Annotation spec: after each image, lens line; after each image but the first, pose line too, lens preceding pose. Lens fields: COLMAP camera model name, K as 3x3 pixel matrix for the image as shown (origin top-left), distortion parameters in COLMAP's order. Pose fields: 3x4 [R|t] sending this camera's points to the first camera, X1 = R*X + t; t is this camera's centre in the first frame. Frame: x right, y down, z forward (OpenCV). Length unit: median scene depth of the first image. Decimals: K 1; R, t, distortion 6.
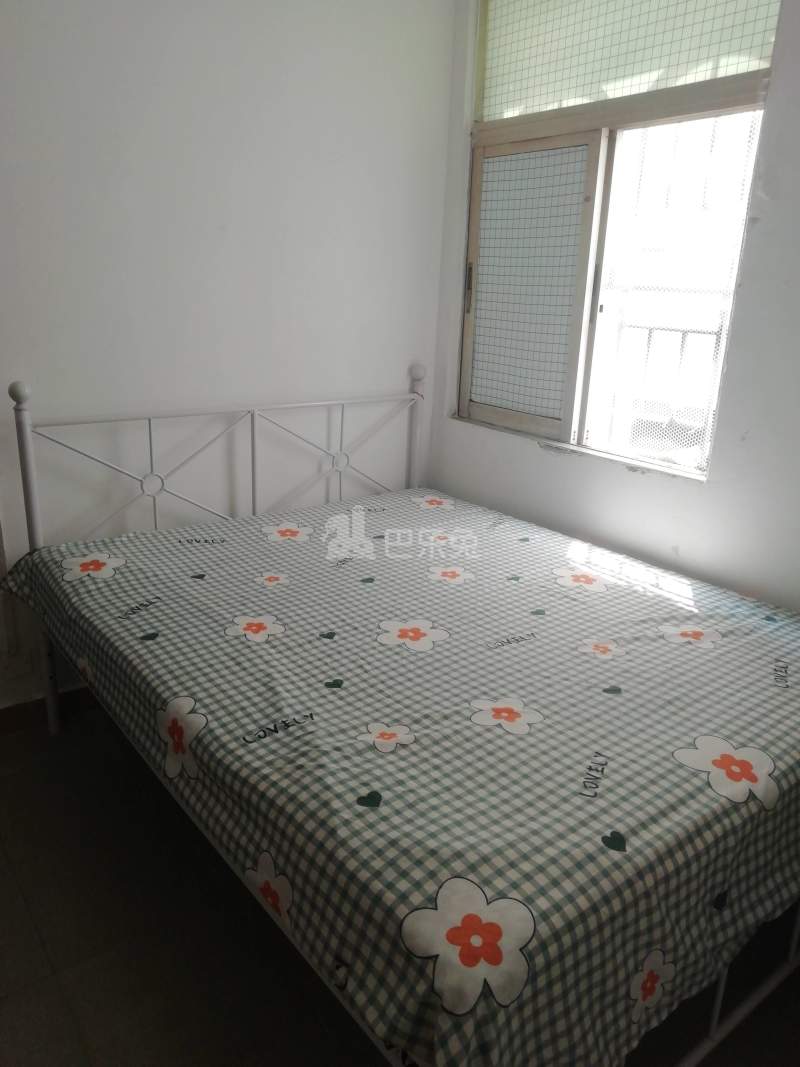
lens RADIAL K [[798.7, 0, 403.6], [0, 798.7, 530.9], [0, 0, 1]] dist [0.023192, -0.001597]
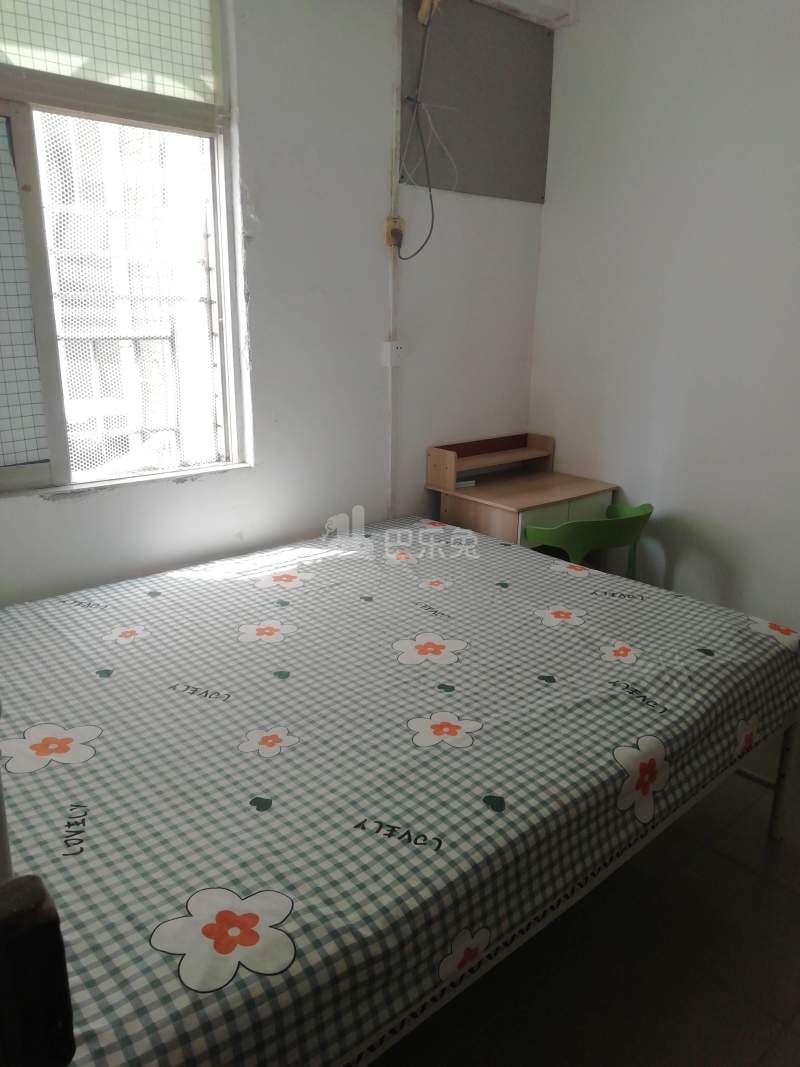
lens RADIAL K [[800.6, 0, 400.0], [0, 800.6, 533.5], [0, 0, 1]] dist [0.024381, -0.004054]
pose [[-0.077591, -0.314704, 0.946013, -0.989478], [0.280769, 0.903572, 0.323614, -0.376253], [-0.956634, 0.290721, 0.018250, 1.064041]]
